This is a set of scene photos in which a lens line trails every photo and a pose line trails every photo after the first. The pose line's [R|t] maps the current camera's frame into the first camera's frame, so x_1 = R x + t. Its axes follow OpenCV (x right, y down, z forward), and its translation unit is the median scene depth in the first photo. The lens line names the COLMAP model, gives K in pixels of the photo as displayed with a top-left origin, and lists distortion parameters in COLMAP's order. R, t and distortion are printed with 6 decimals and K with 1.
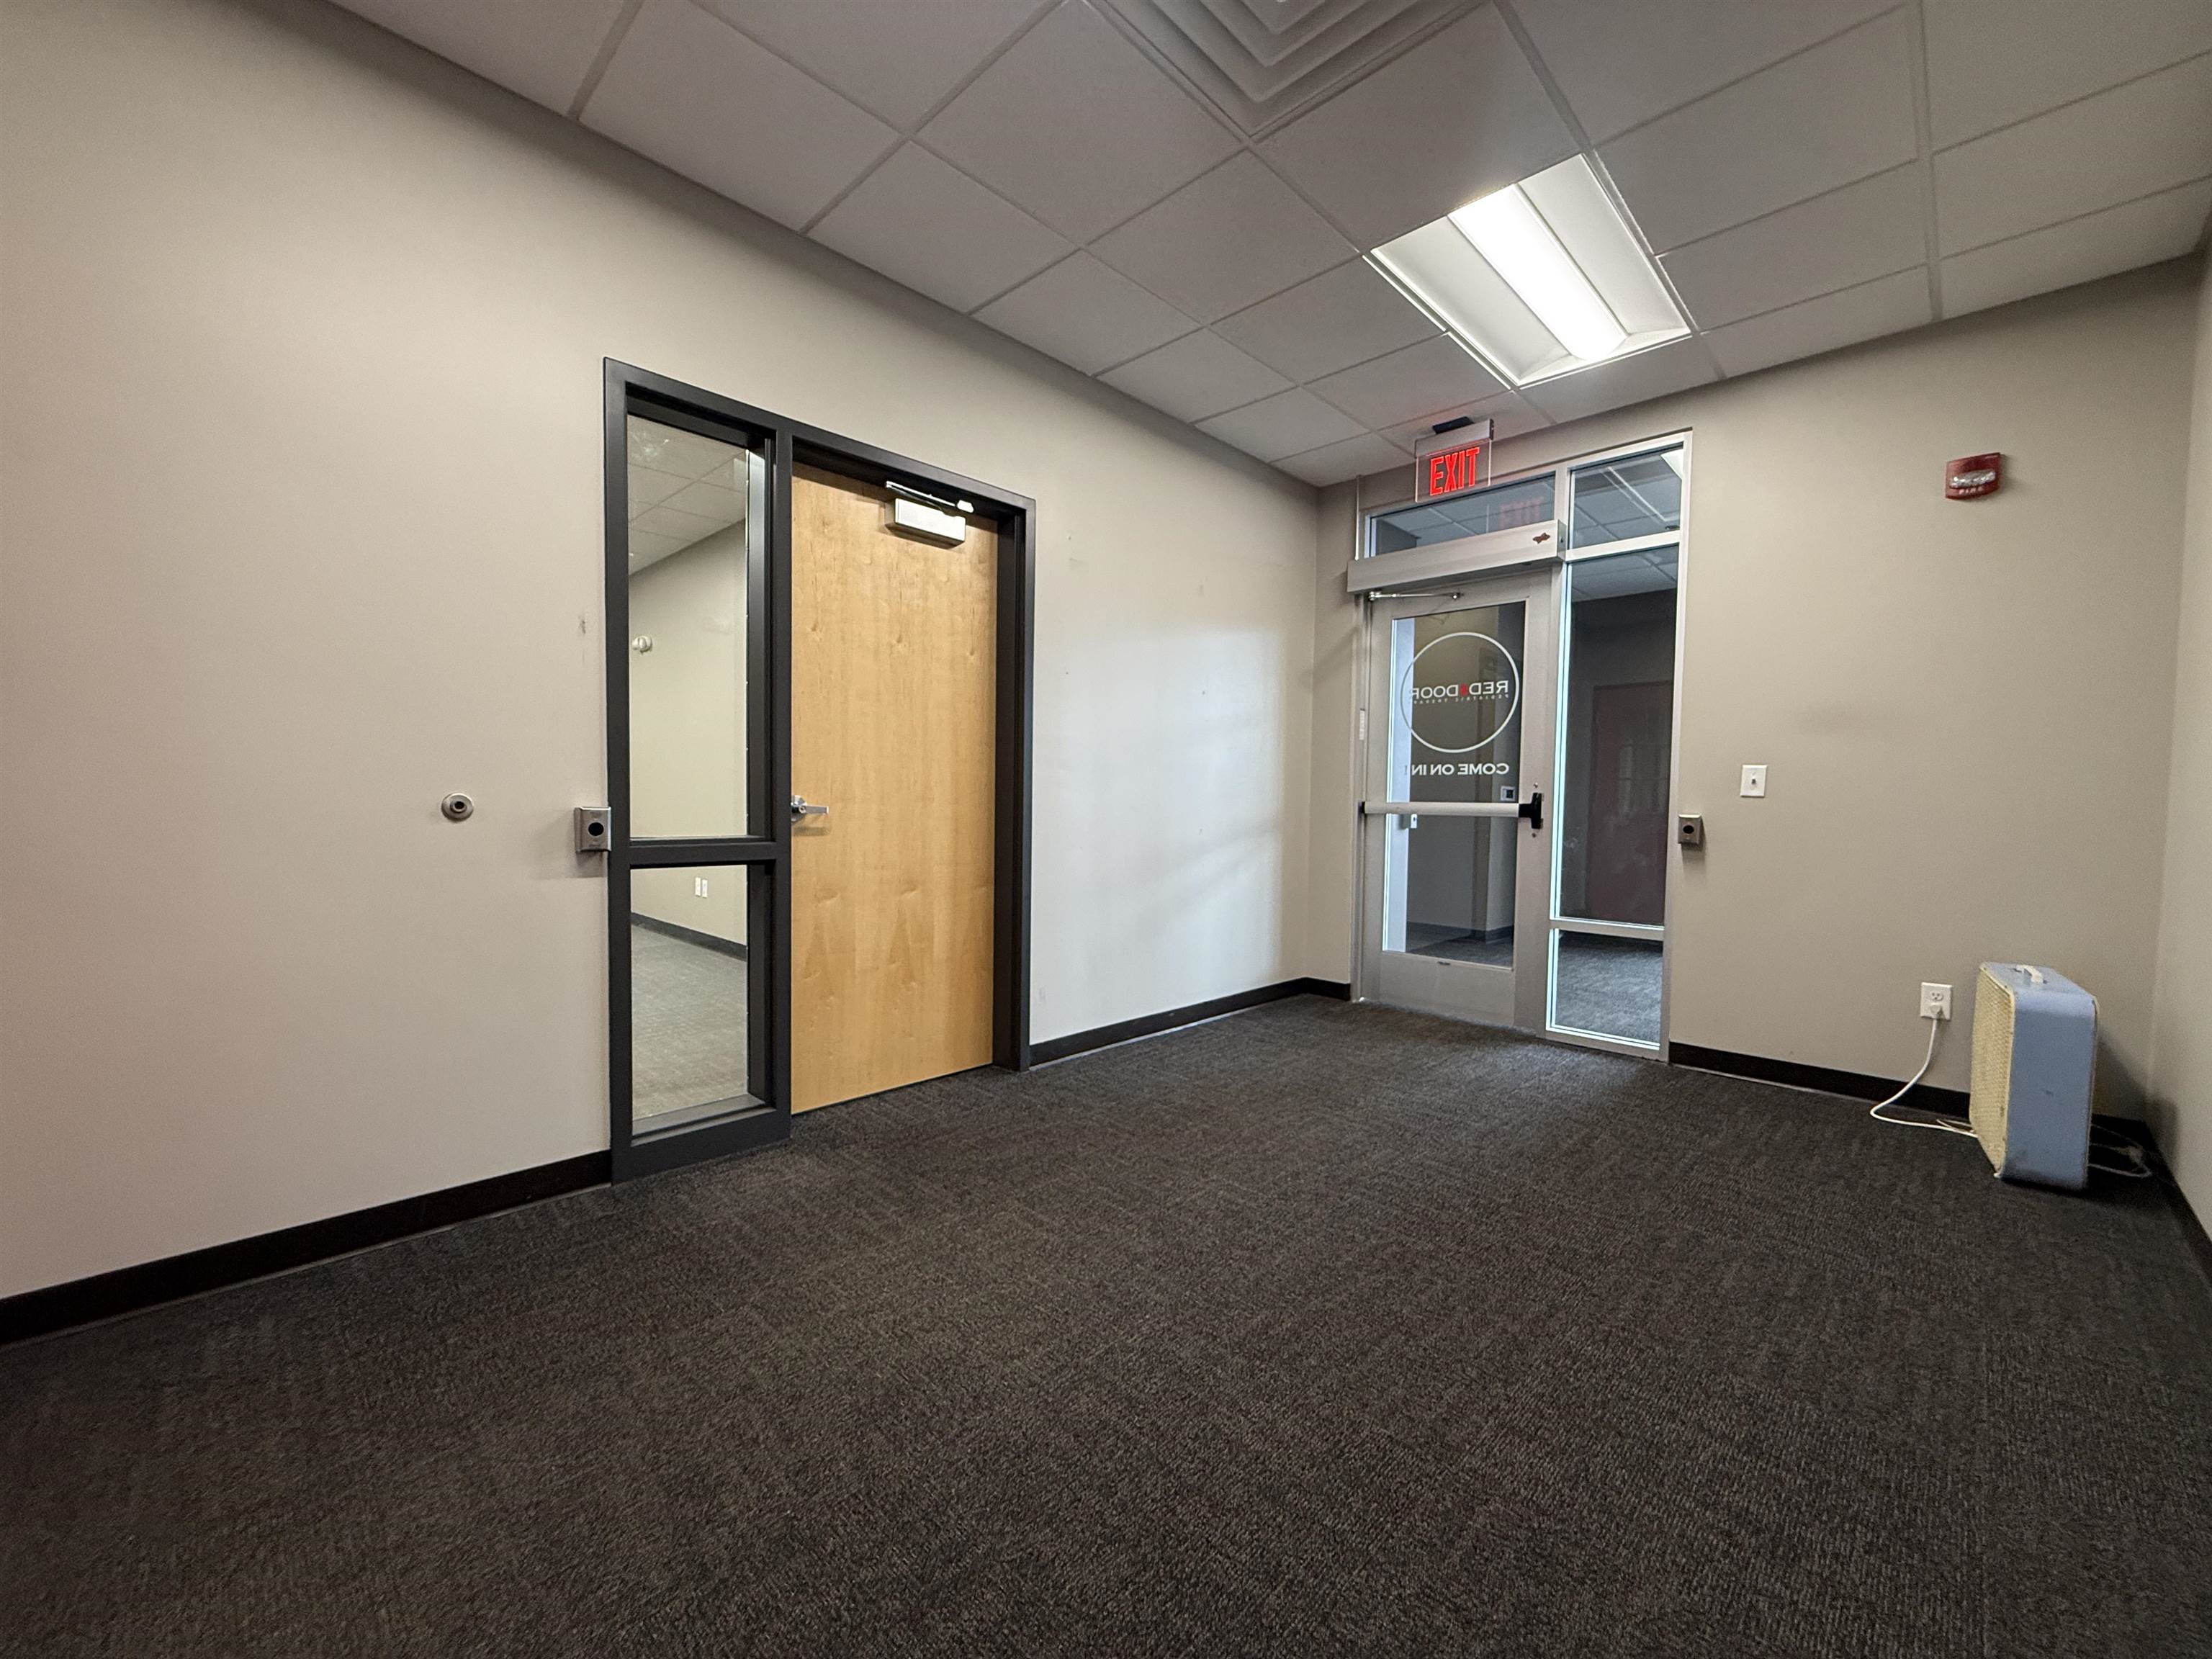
lens RADIAL K [[888.4, 0, 1102.2], [0, 888.4, 835.7], [0, 0, 1]] dist [-0.000871, 0.000100]
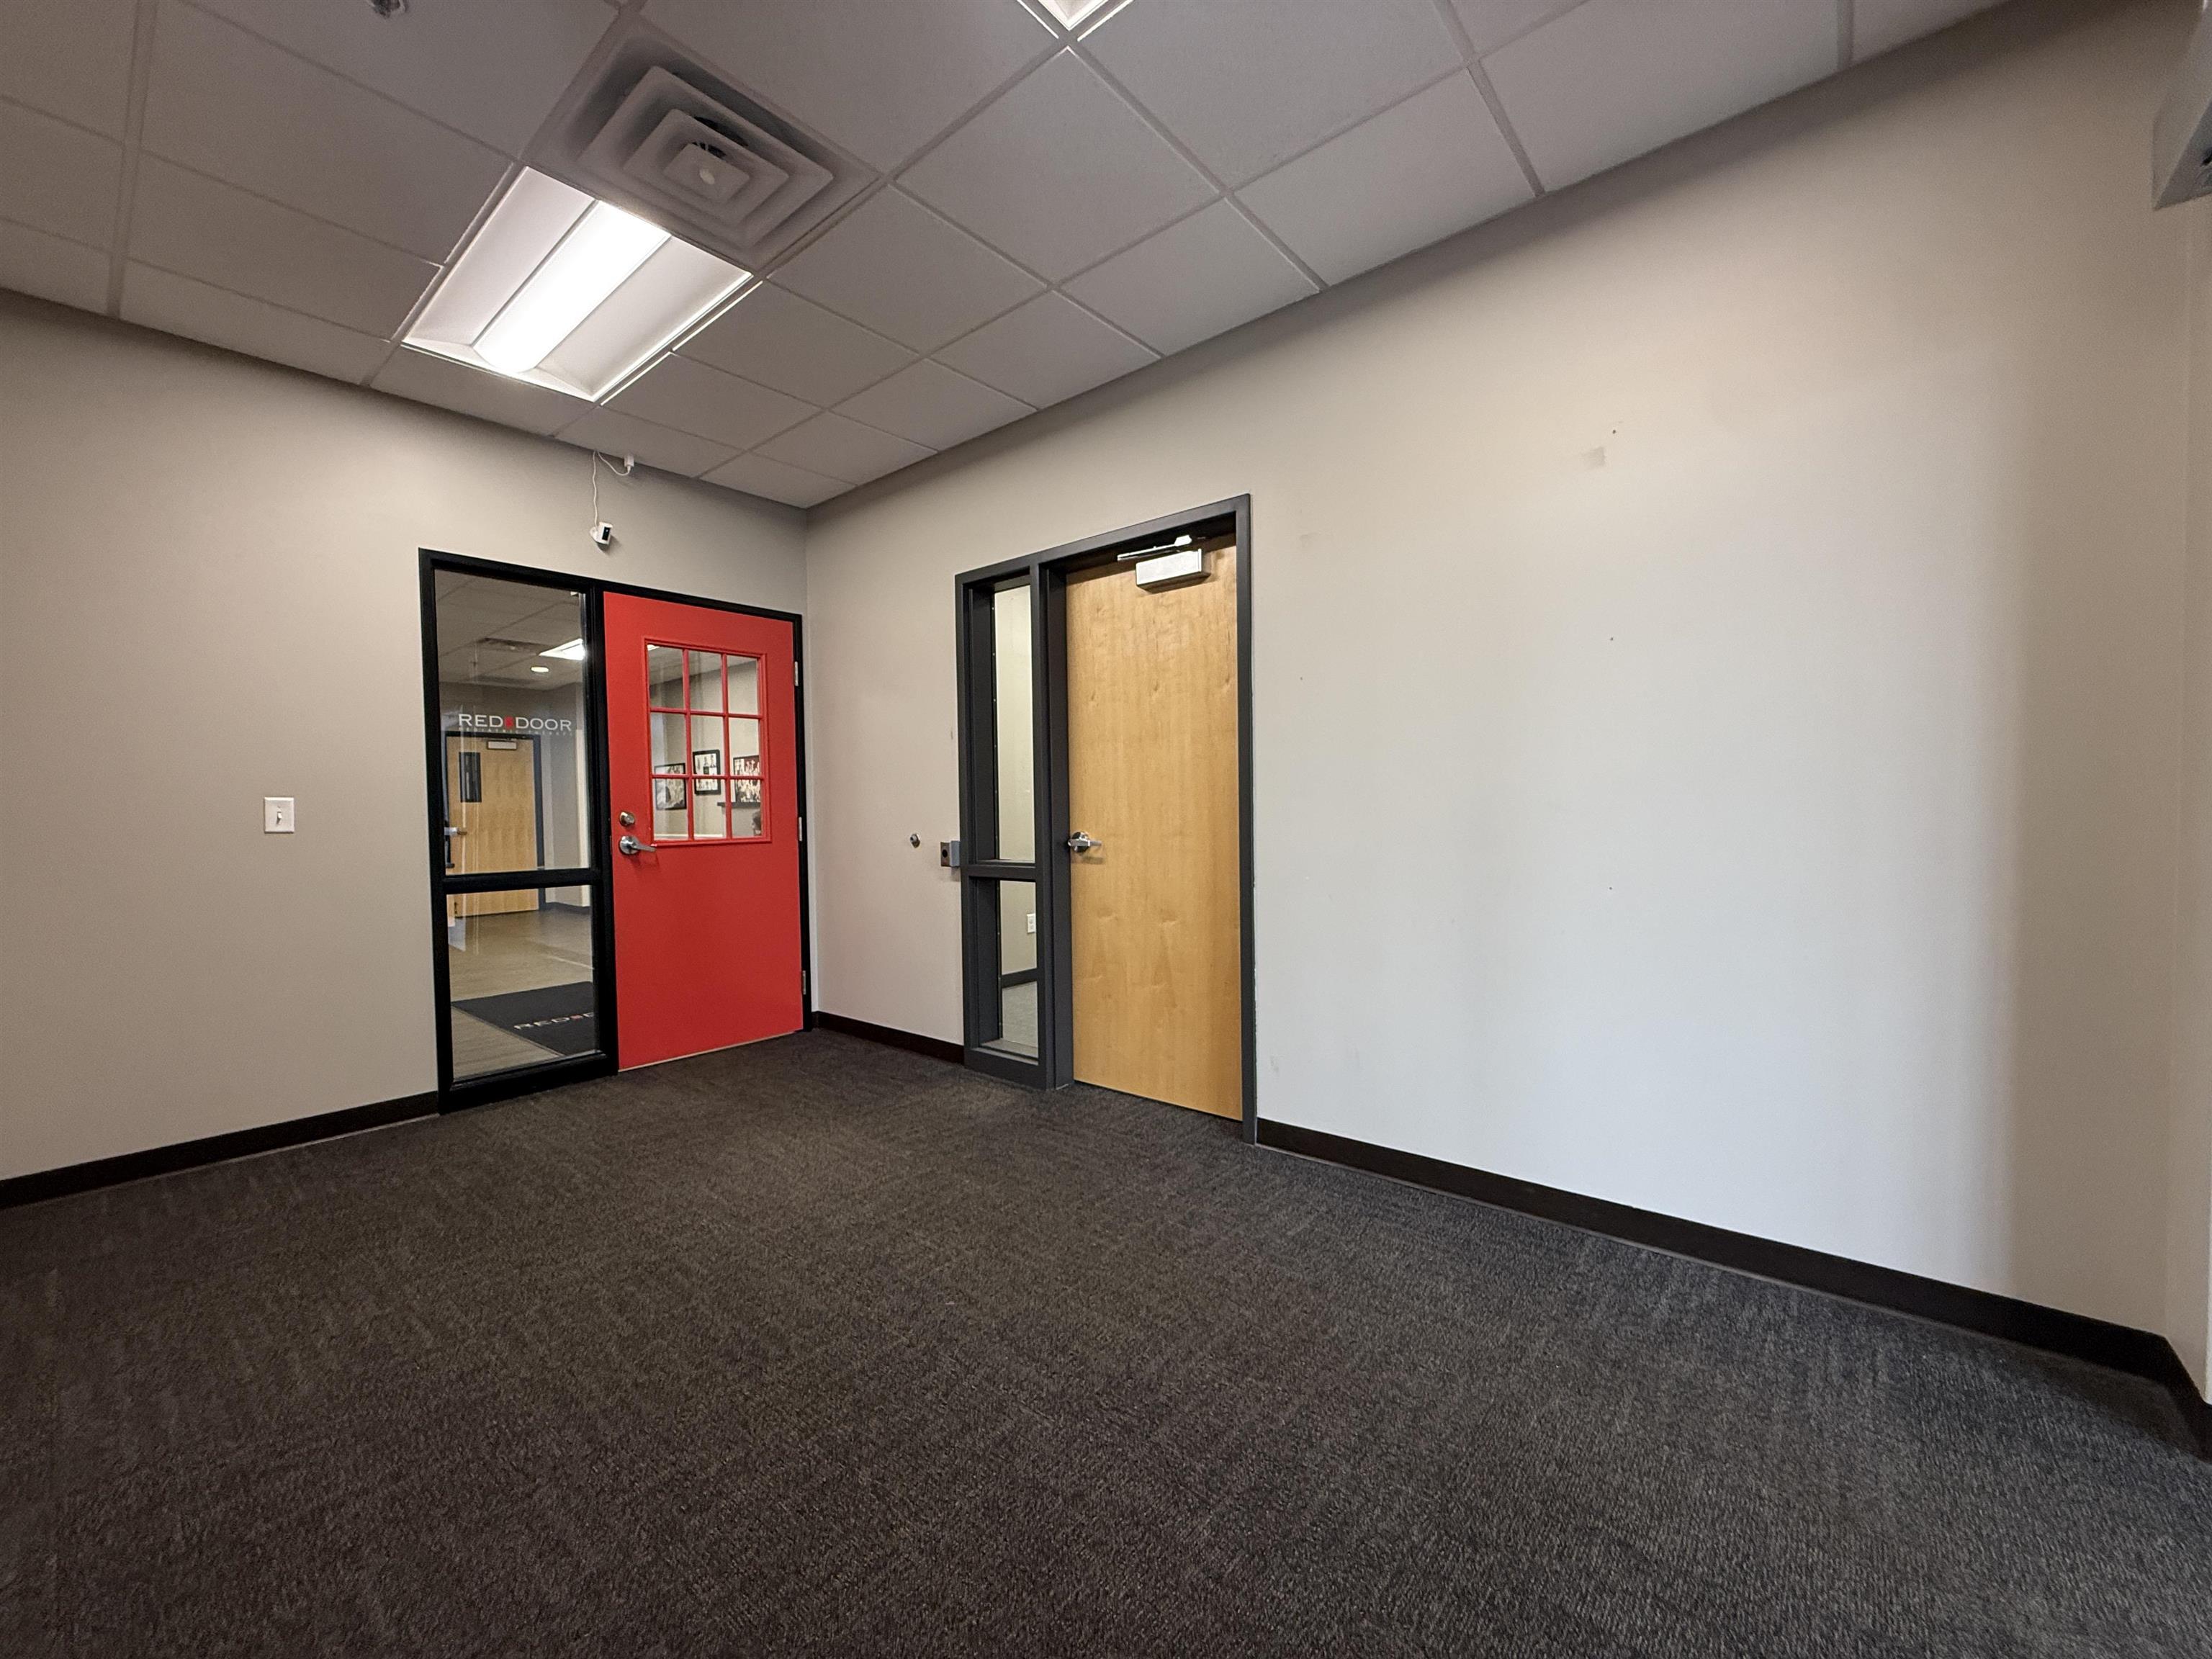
lens RADIAL K [[888.4, 0, 1102.2], [0, 888.4, 835.7], [0, 0, 1]] dist [-0.000871, 0.000100]
pose [[0.071770, 0.014368, -0.997318, 0.949236], [-0.022907, 0.999656, 0.012753, -0.057658], [0.997158, 0.021930, 0.072074, 0.959232]]
